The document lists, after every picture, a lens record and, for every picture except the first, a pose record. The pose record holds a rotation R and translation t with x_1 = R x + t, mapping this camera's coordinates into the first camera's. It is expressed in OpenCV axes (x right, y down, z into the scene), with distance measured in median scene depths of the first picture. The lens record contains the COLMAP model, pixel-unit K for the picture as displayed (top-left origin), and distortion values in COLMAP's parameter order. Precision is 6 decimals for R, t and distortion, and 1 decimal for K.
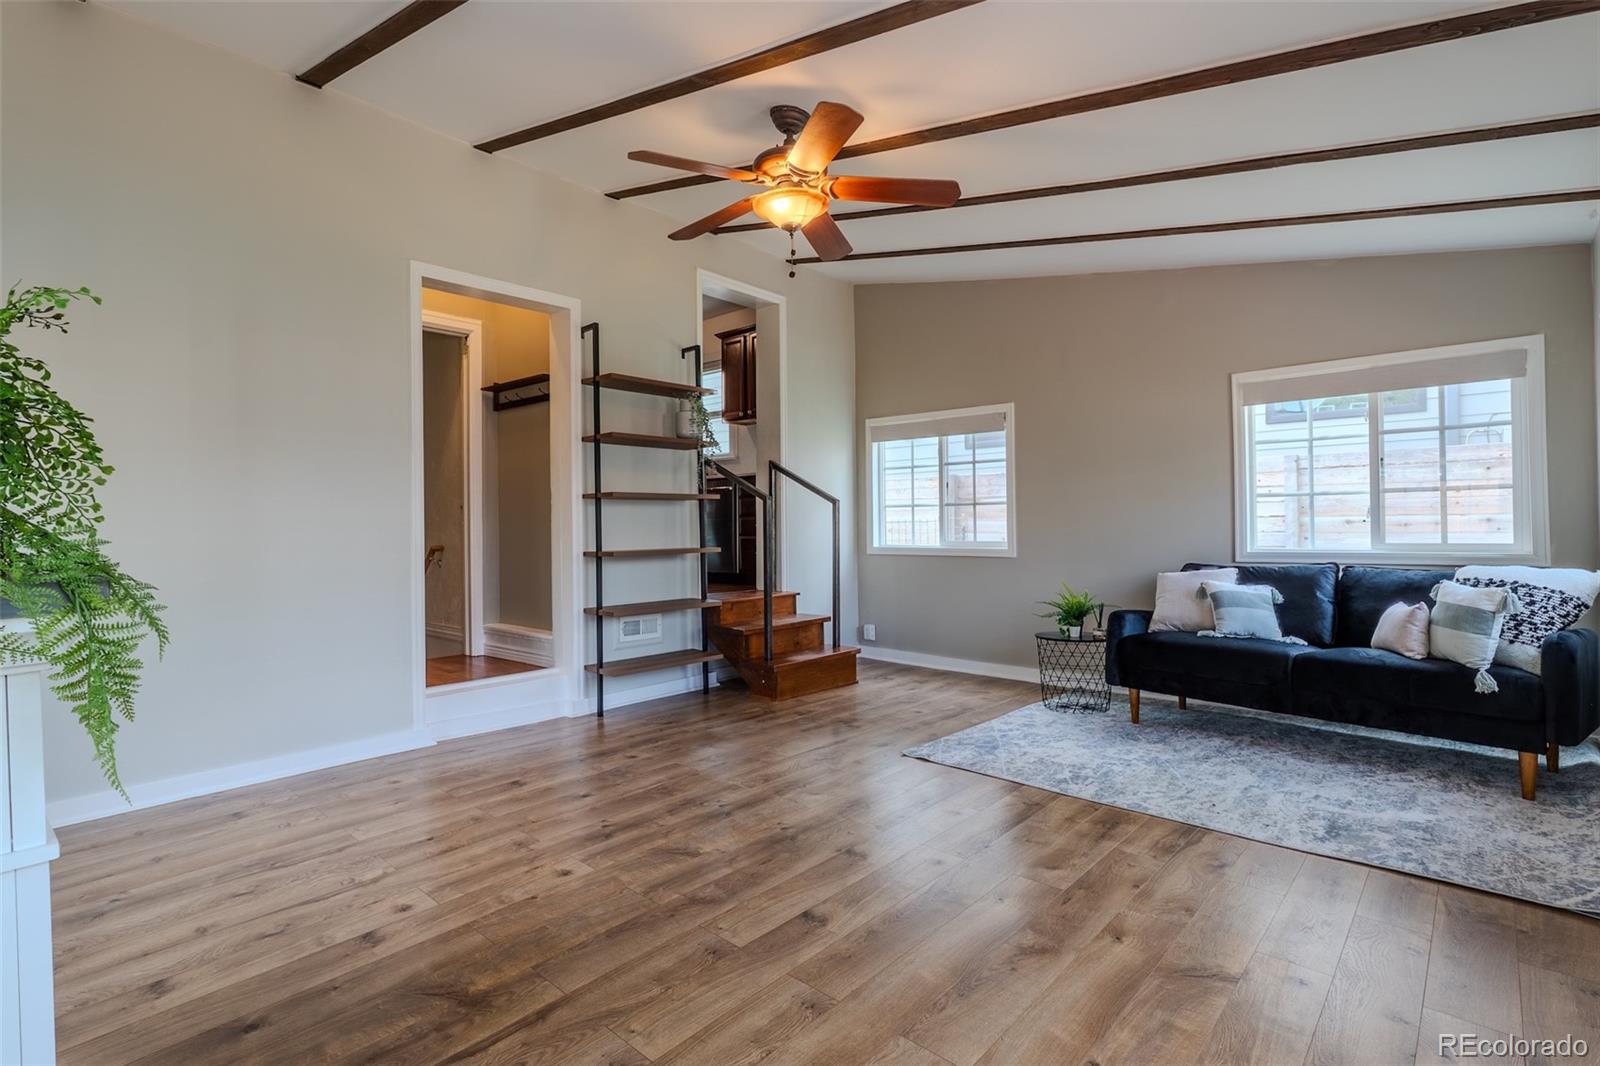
lens RADIAL K [[761.3, 0, 797.4], [0, 761.3, 524.7], [0, 0, 1]] dist [0.000255, -0.001293]
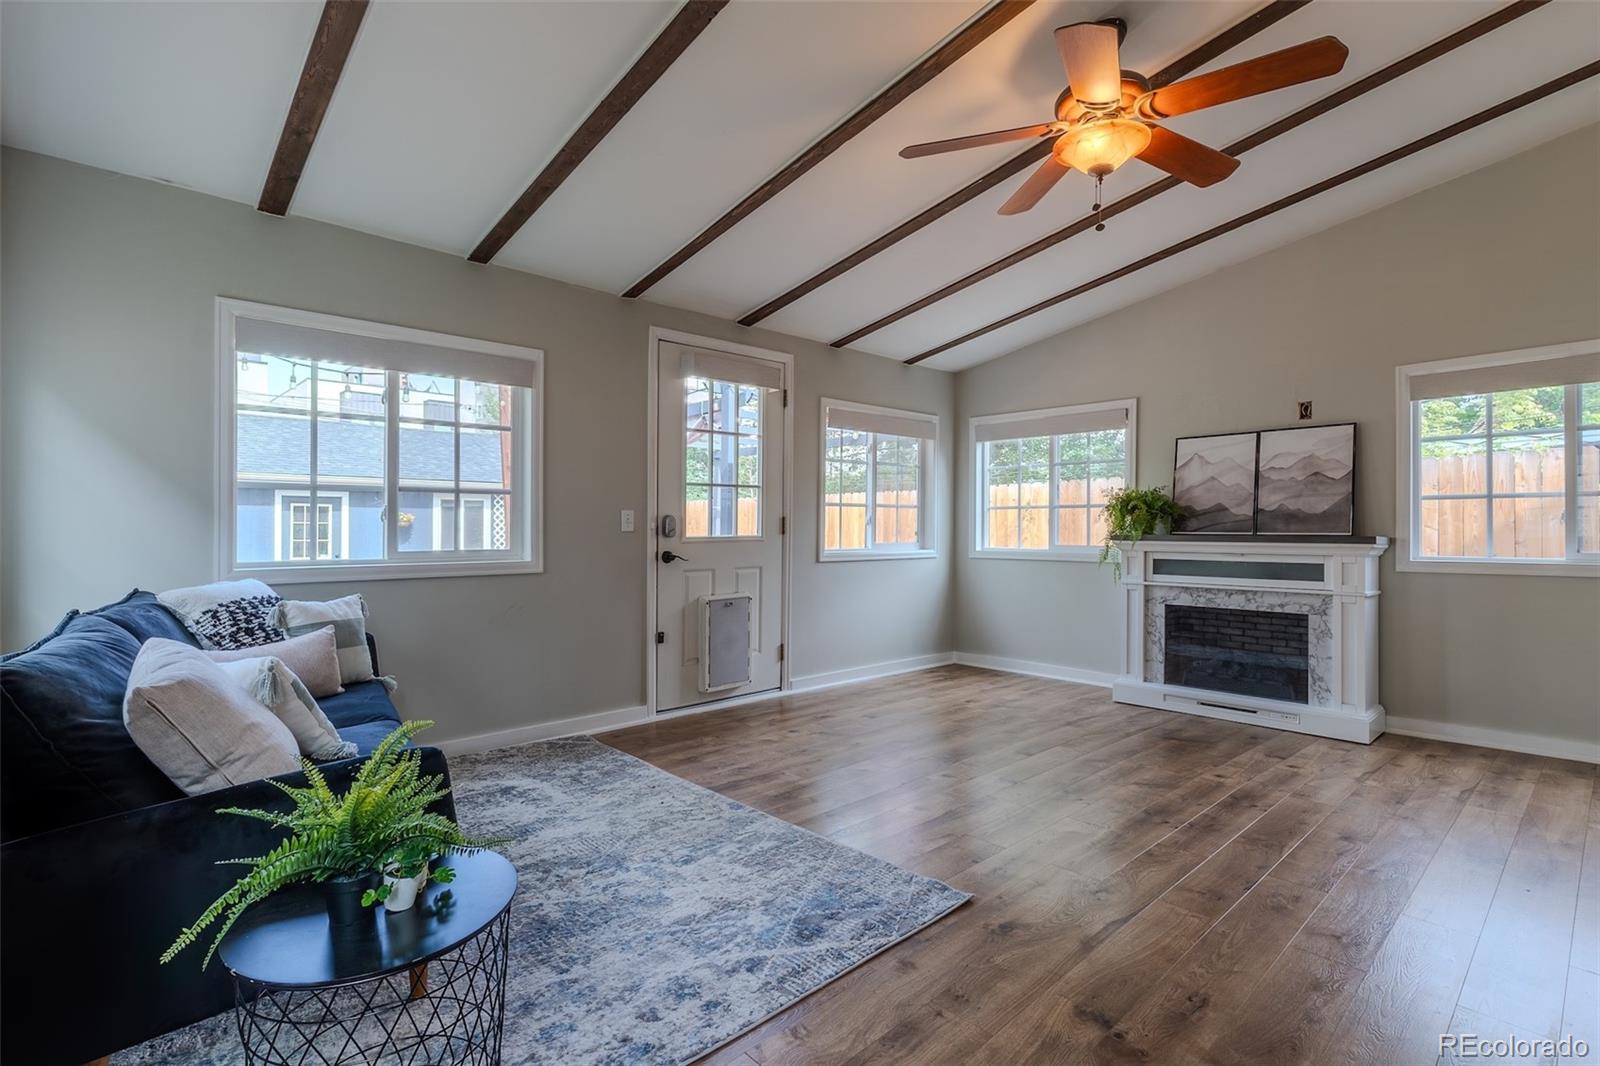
lens RADIAL K [[761.3, 0, 797.4], [0, 761.3, 524.7], [0, 0, 1]] dist [0.000255, -0.001293]
pose [[-0.996125, 0.009081, 0.087479, 0.294089], [0.008739, 0.999953, -0.004294, 0.000190], [-0.087514, -0.003513, -0.996157, 2.155427]]
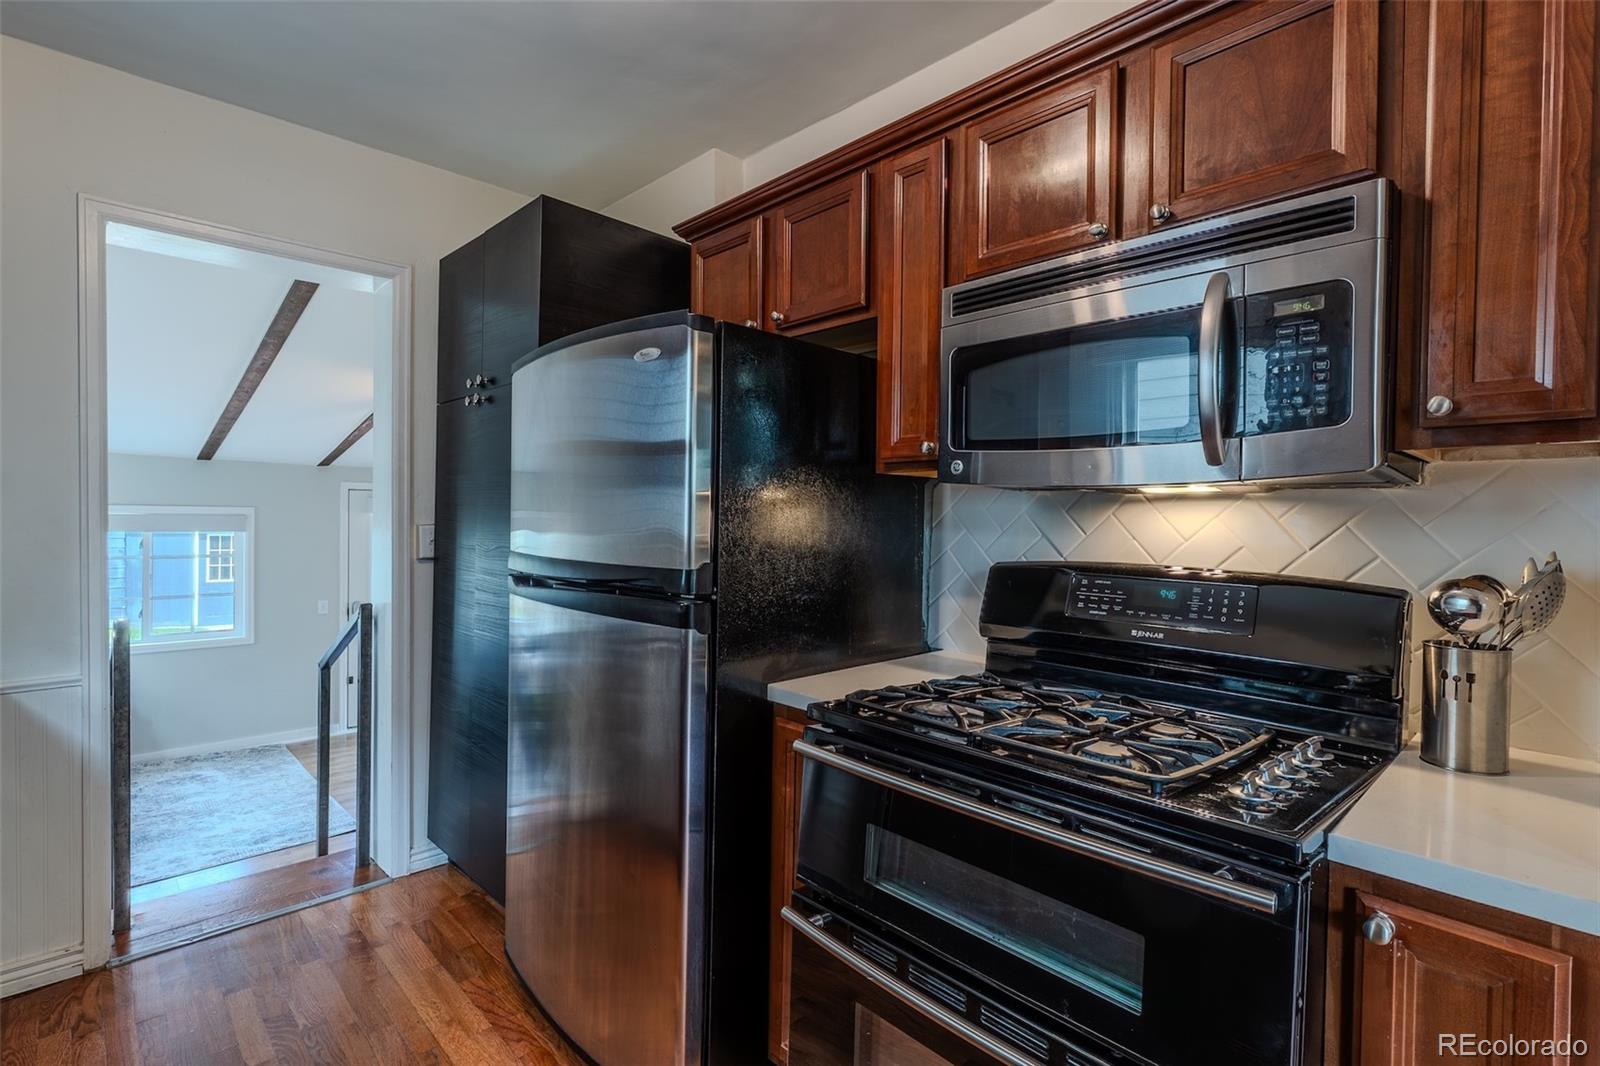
lens RADIAL K [[761.3, 0, 797.4], [0, 761.3, 524.7], [0, 0, 1]] dist [0.000255, -0.001293]
pose [[-0.997188, -0.002816, 0.074888, -0.926874], [-0.002412, 0.999982, 0.005475, -0.299314], [-0.074902, 0.005279, -0.997177, 2.959285]]
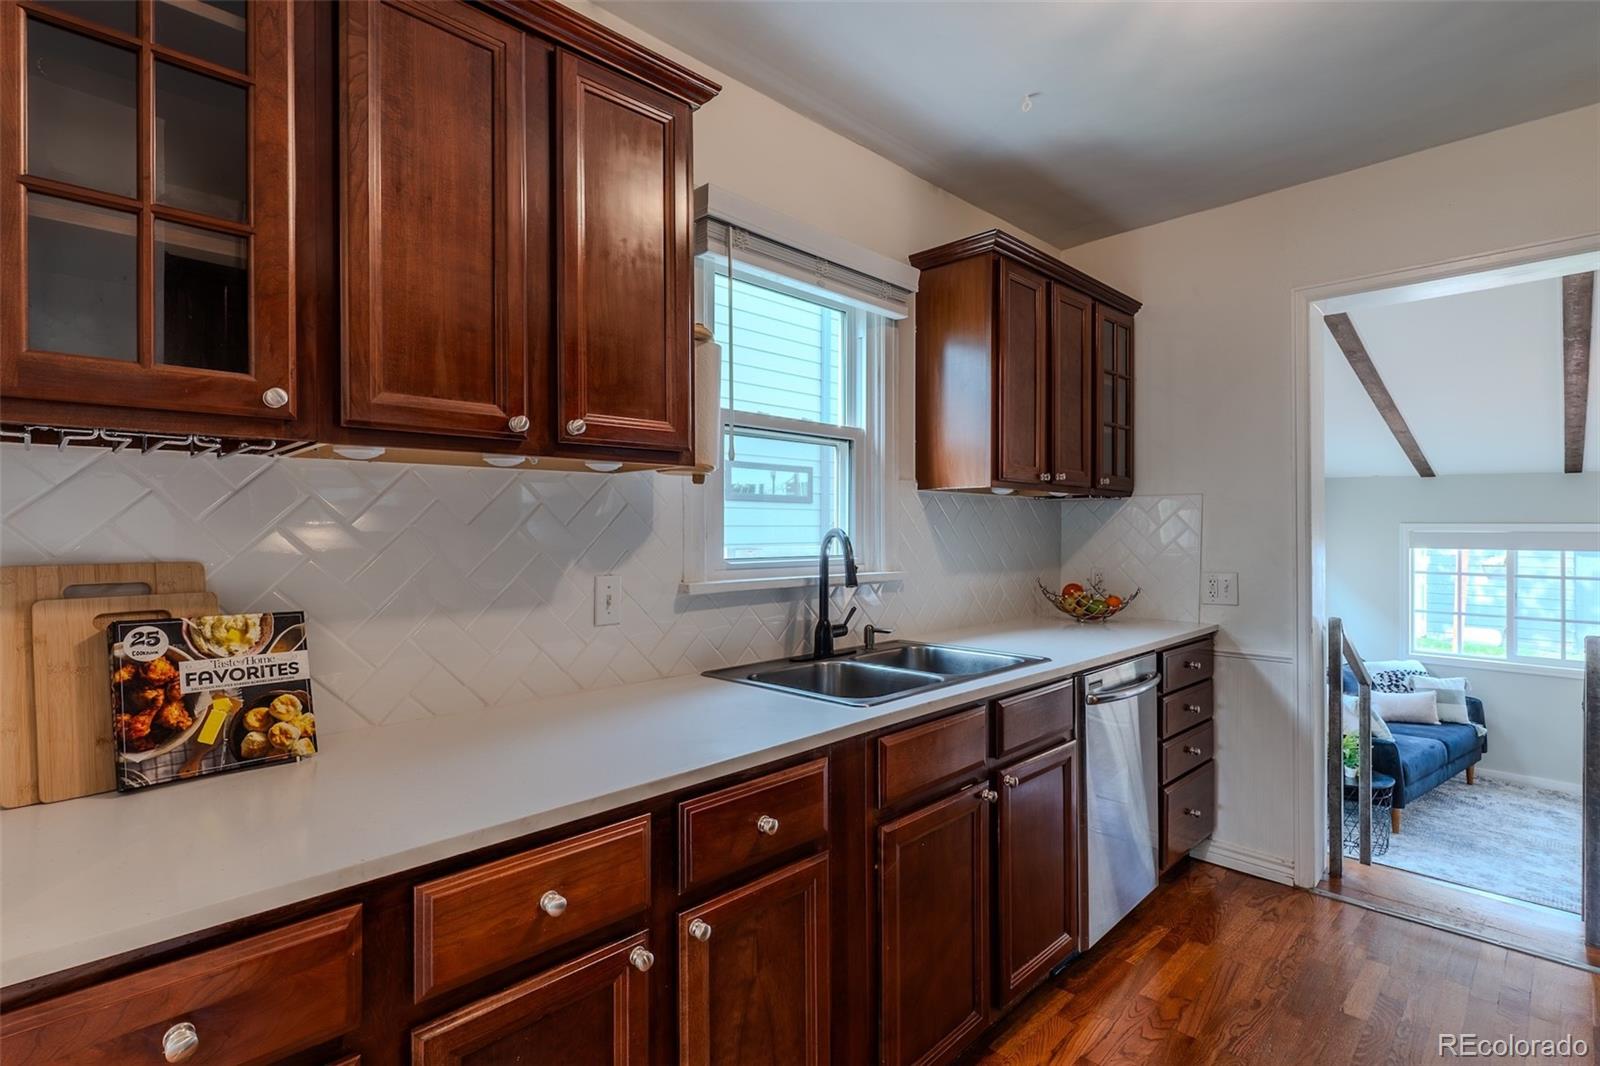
lens RADIAL K [[767.0, 0, 801.4], [0, 767.0, 524.9], [0, 0, 1]] dist [0.014046, -0.000826]
pose [[0.049013, 0.013013, 0.998713, -1.218067], [-0.004527, 0.999908, -0.012807, -0.297220], [-0.998788, -0.003893, 0.049067, 2.839670]]
